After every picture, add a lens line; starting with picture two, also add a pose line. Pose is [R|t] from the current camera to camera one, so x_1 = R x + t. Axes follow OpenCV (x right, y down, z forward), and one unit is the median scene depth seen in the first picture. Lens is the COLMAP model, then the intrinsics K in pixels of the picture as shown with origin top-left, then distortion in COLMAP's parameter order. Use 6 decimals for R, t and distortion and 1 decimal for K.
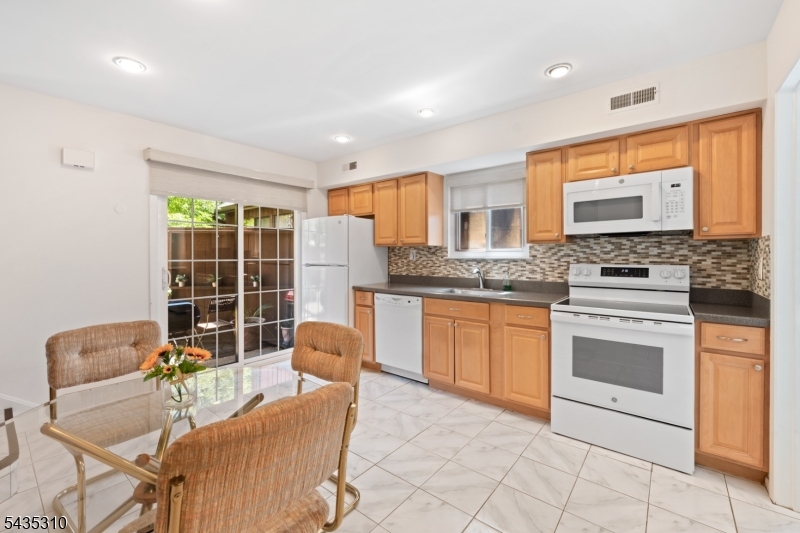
lens RADIAL K [[337.7, 0, 398.6], [0, 337.7, 261.1], [0, 0, 1]] dist [0.000826, 0.000338]
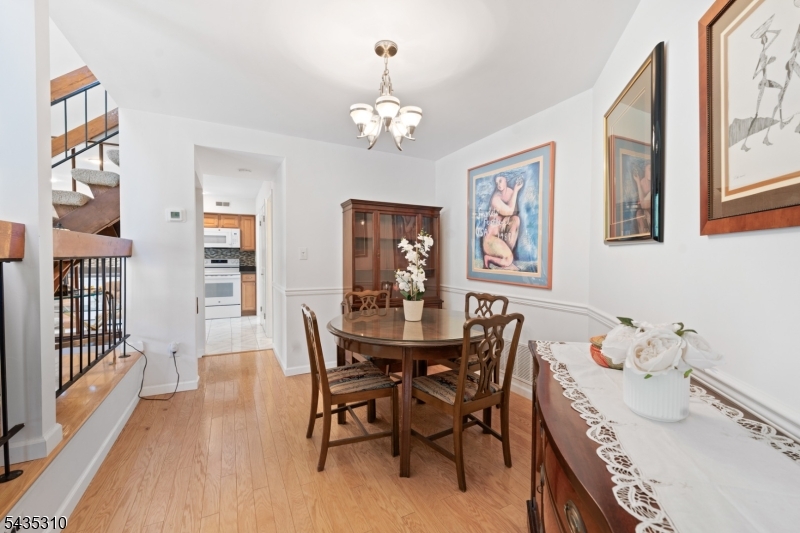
lens RADIAL K [[337.7, 0, 397.8], [0, 337.7, 262.3], [0, 0, 1]] dist [0.000826, 0.000338]
pose [[0.415975, -0.009605, 0.909325, -1.064813], [0.006348, 0.999951, 0.007658, 0.023621], [-0.909354, 0.002587, 0.416016, -1.269441]]
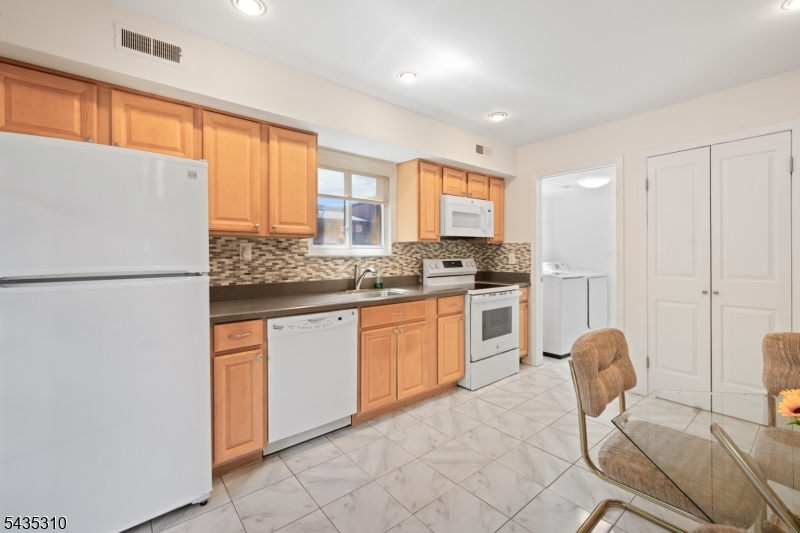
lens RADIAL K [[337.7, 0, 412.9], [0, 337.7, 255.0], [0, 0, 1]] dist [0.000826, 0.000338]
pose [[0.189573, -0.003569, 0.981860, -0.659173], [0.017954, 0.999839, 0.000168, -0.007897], [-0.981702, 0.017596, 0.189607, 0.767797]]
